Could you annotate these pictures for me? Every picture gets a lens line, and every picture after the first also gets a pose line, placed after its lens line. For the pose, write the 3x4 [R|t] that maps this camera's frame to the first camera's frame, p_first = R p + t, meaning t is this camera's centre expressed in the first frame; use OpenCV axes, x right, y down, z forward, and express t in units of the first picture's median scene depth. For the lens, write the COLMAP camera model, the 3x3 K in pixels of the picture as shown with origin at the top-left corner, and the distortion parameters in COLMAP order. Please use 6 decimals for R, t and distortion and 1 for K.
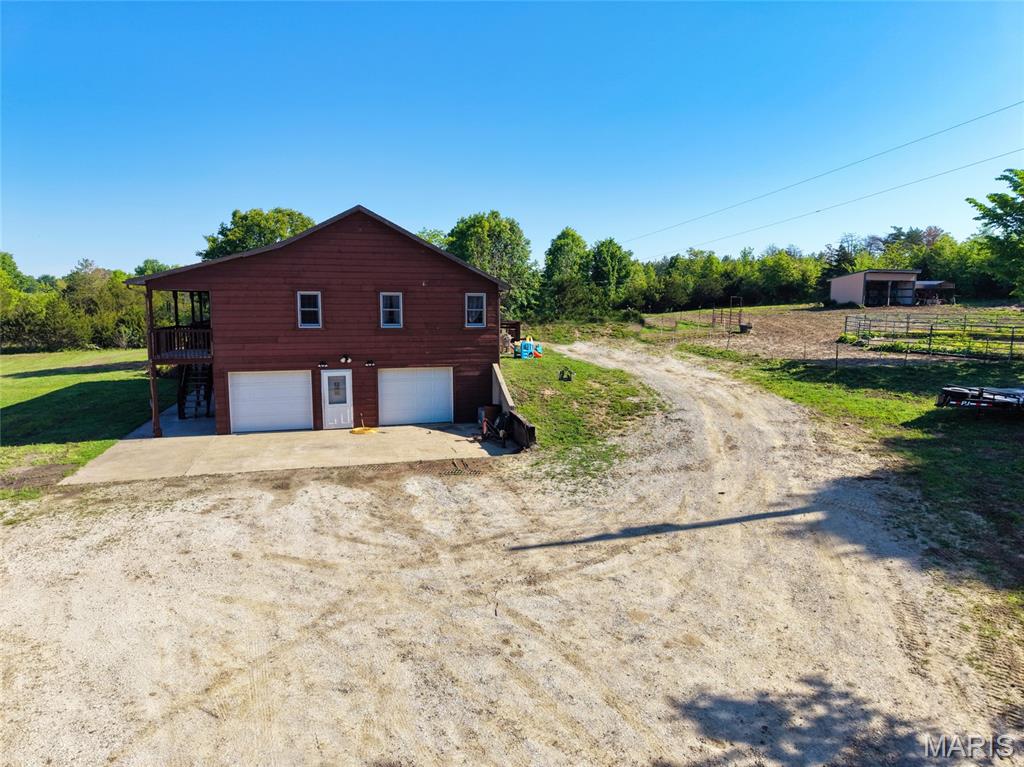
lens RADIAL K [[652.3, 0, 512.0], [0, 652.3, 383.5], [0, 0, 1]] dist [0.001579, 0.000439]
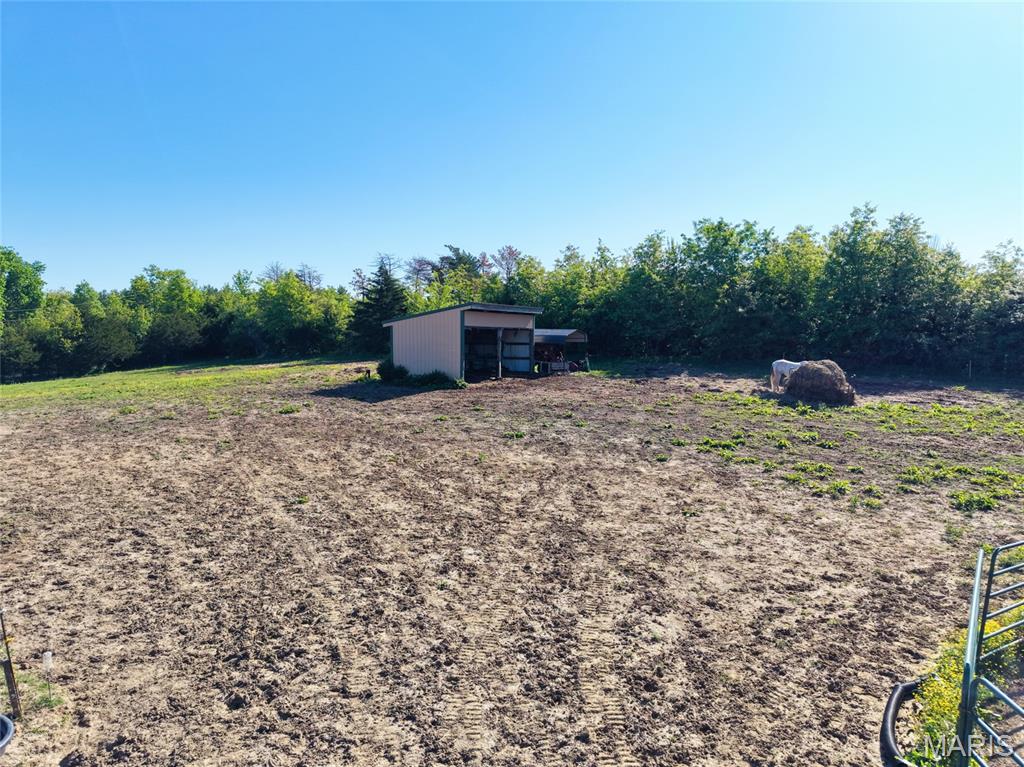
lens RADIAL K [[652.3, 0, 512.0], [0, 652.3, 383.5], [0, 0, 1]] dist [0.001579, 0.000439]
pose [[0.763735, -0.039226, 0.644337, 0.177723], [0.075650, 0.996713, -0.028990, -0.067304], [-0.641081, 0.070885, 0.764192, 0.415224]]
